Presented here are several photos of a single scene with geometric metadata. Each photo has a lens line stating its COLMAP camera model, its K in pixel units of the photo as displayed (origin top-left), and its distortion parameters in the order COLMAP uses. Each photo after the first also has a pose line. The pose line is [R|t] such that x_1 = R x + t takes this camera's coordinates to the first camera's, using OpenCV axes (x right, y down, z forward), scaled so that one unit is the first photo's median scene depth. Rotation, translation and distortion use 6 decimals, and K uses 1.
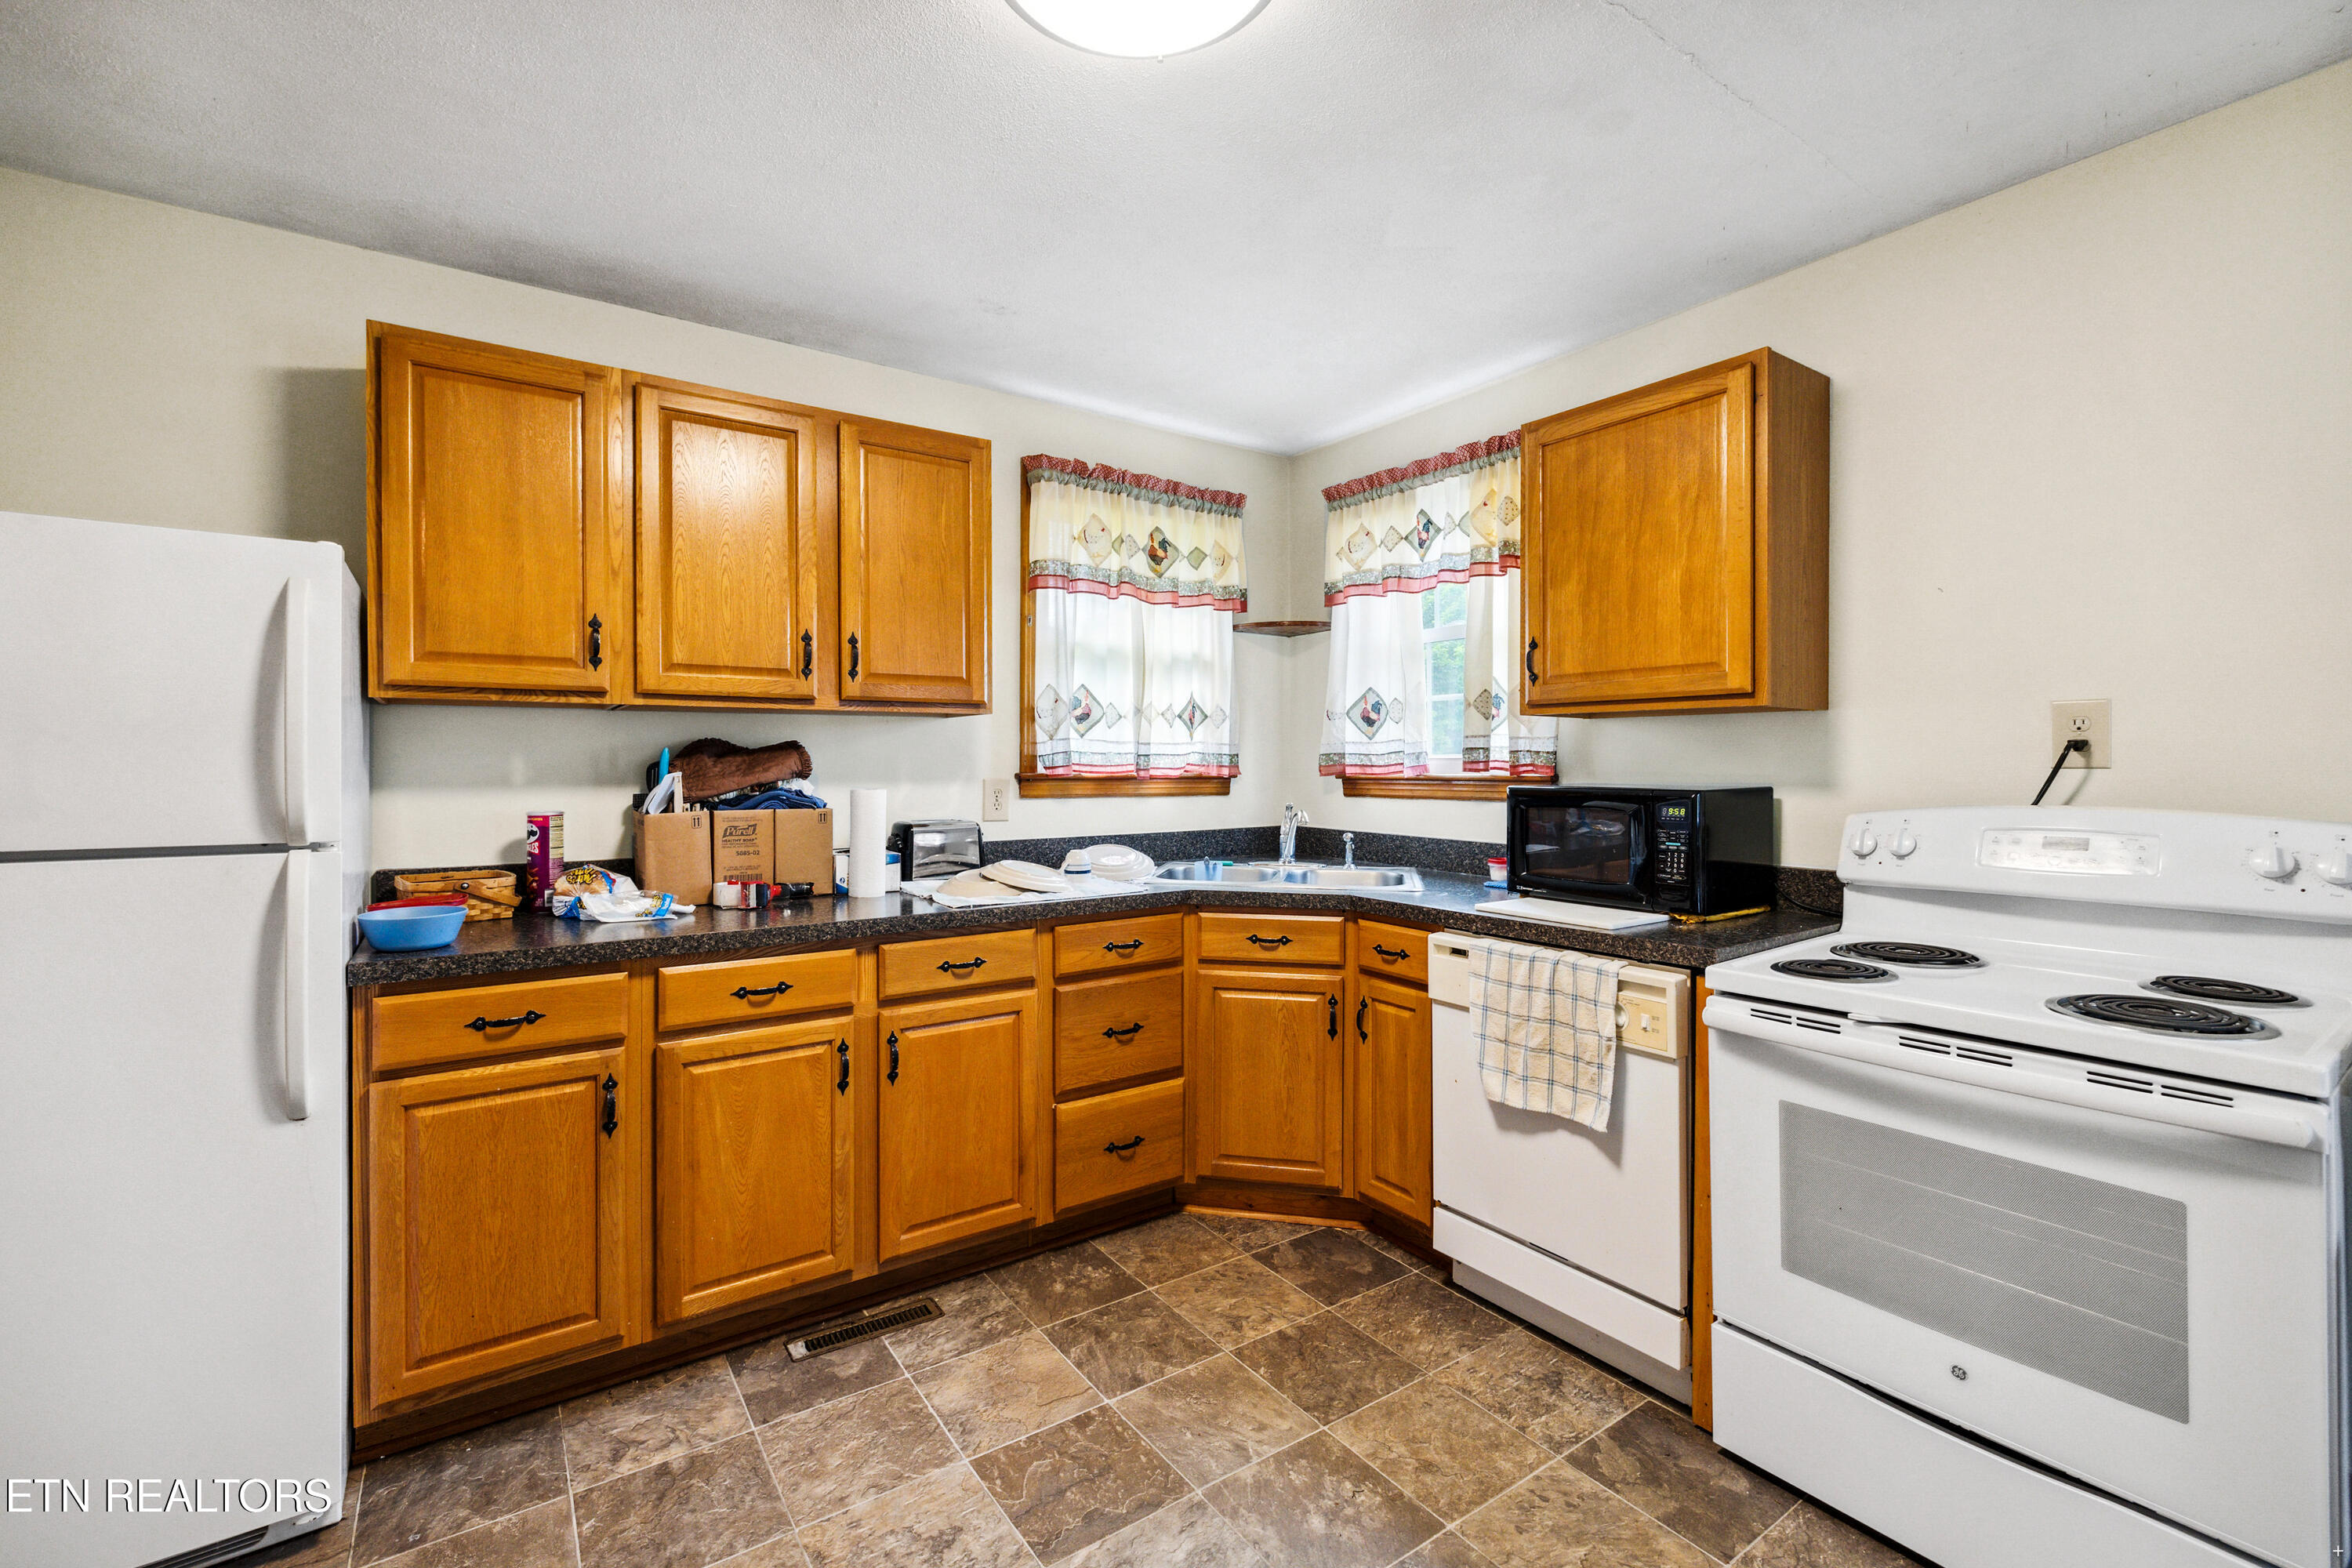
lens RADIAL K [[1002.5, 0, 1179.2], [0, 1002.5, 772.7], [0, 0, 1]] dist [0.001338, 0.000282]
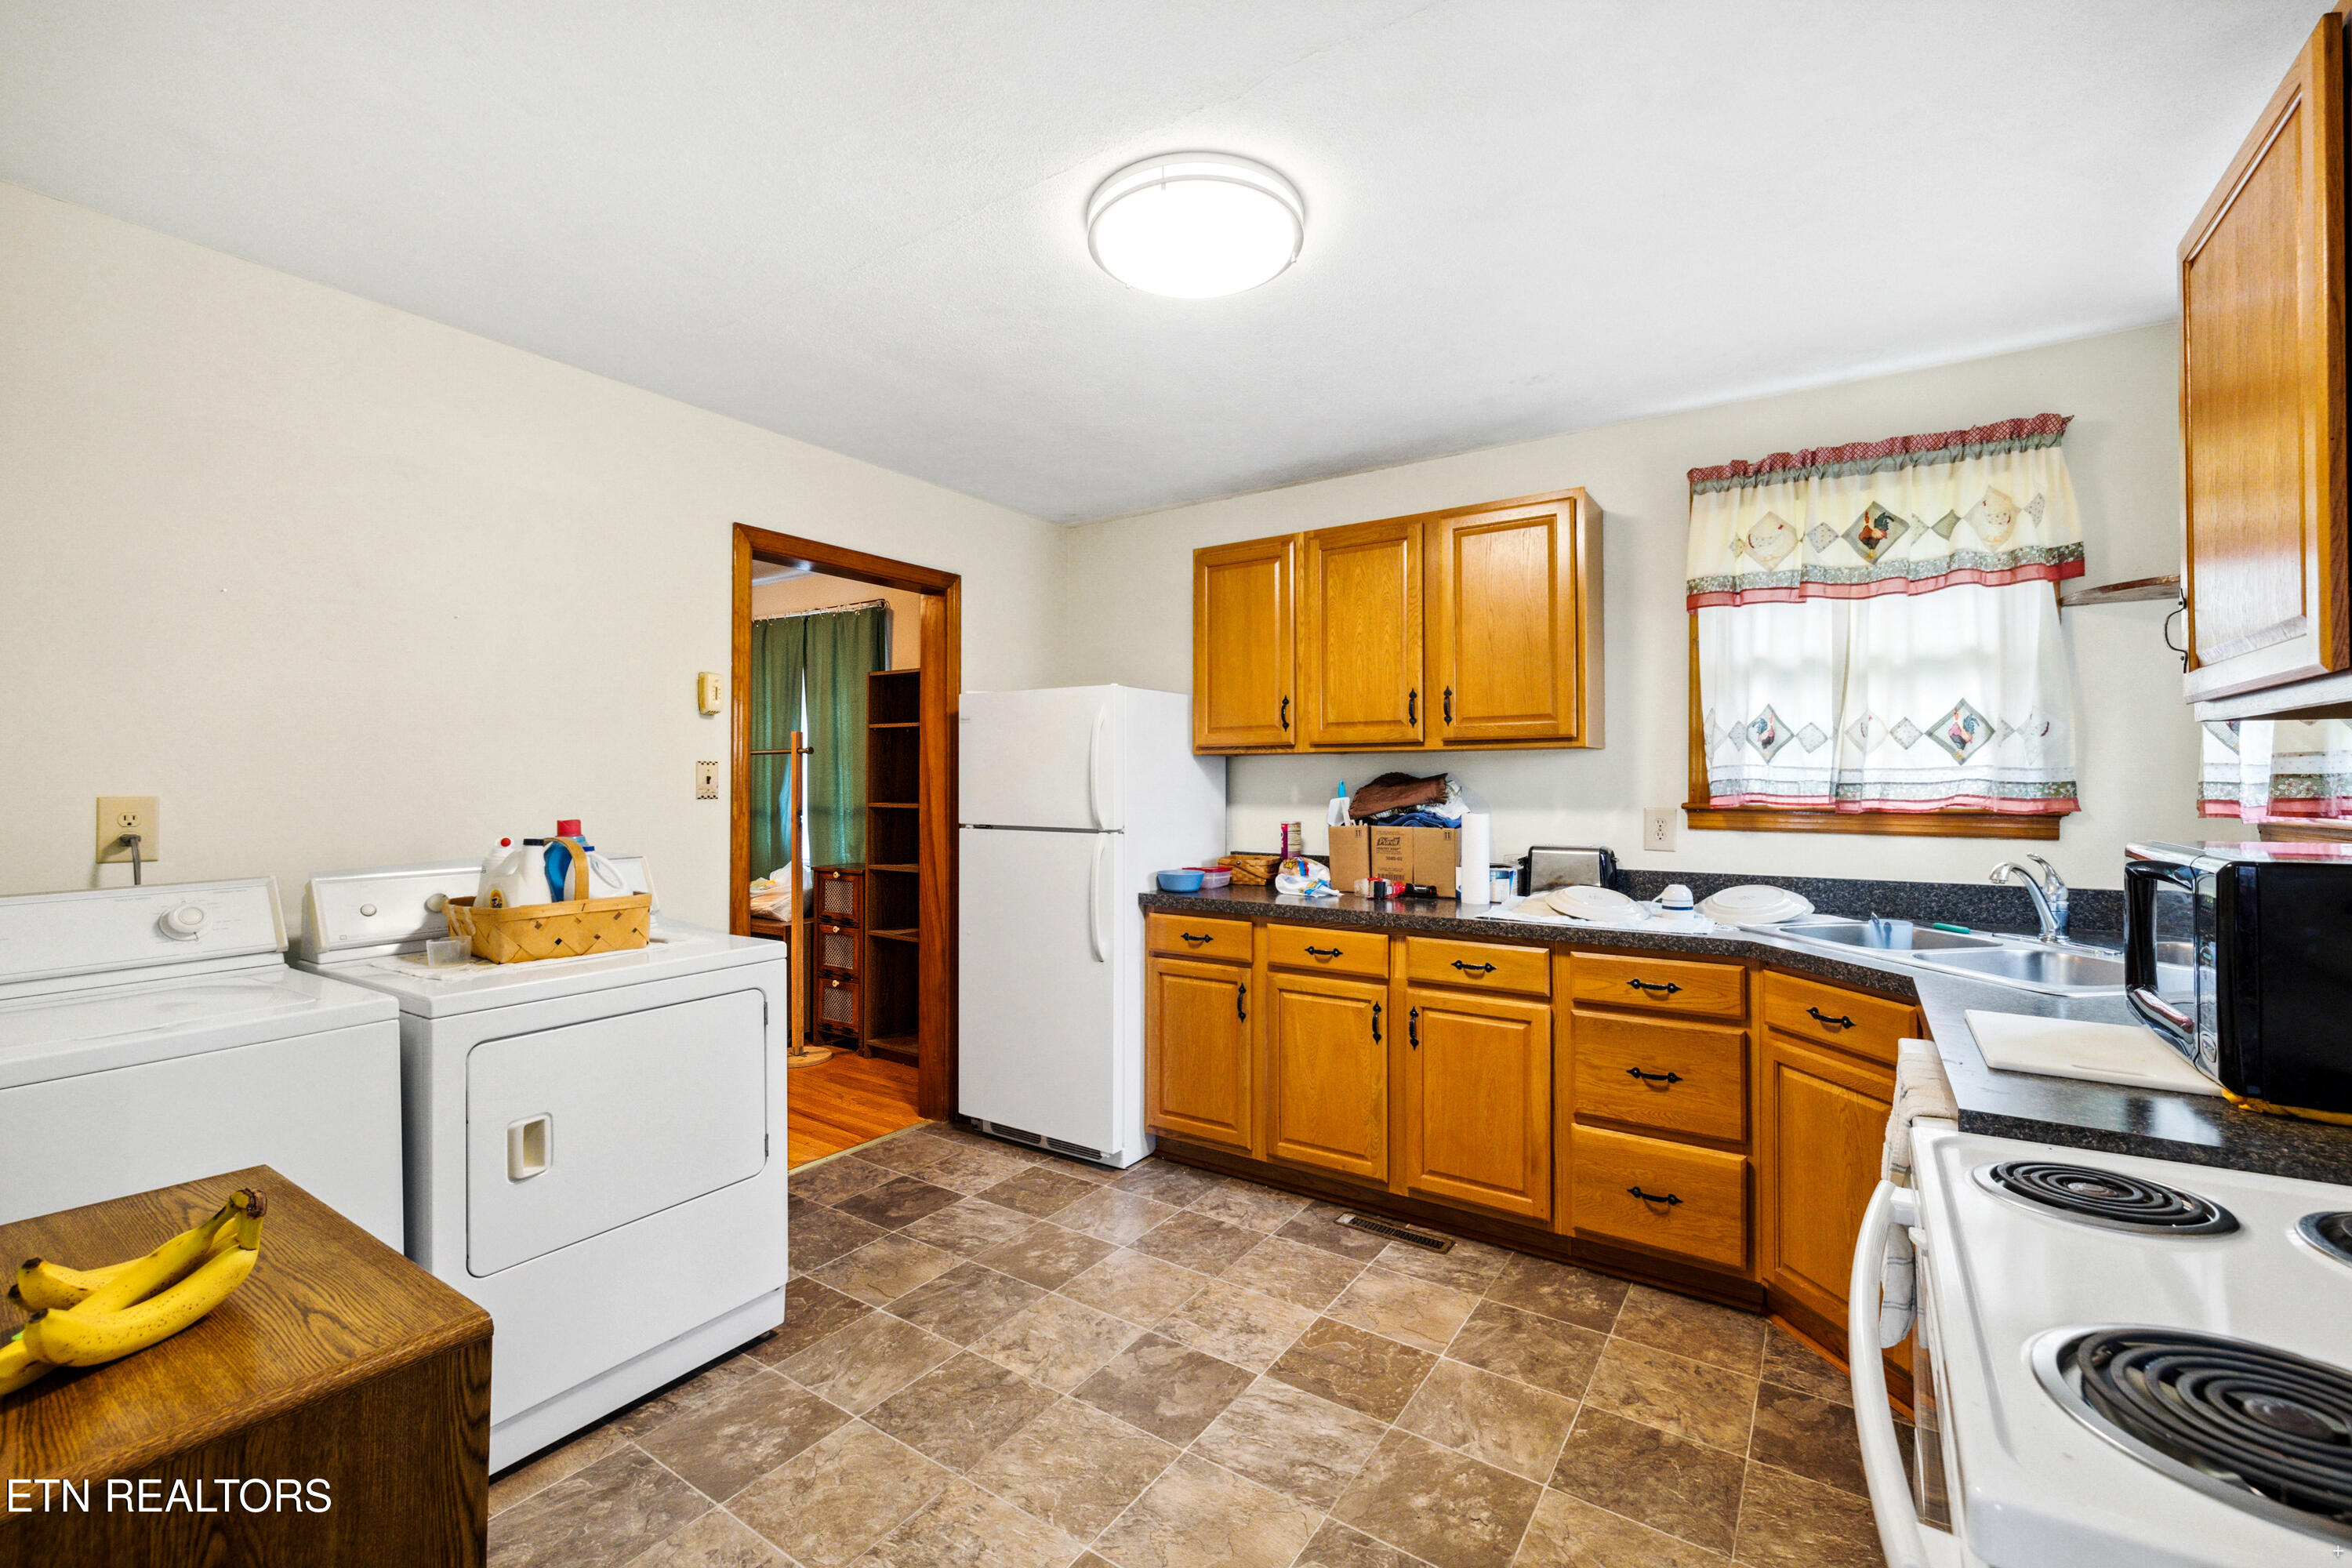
lens RADIAL K [[1002.5, 0, 1158.1], [0, 1002.5, 787.5], [0, 0, 1]] dist [0.001338, 0.000282]
pose [[0.351168, 0.005591, -0.936296, 0.690488], [-0.009987, 0.999948, 0.002225, -0.014117], [0.936259, 0.008569, 0.351205, 0.229966]]
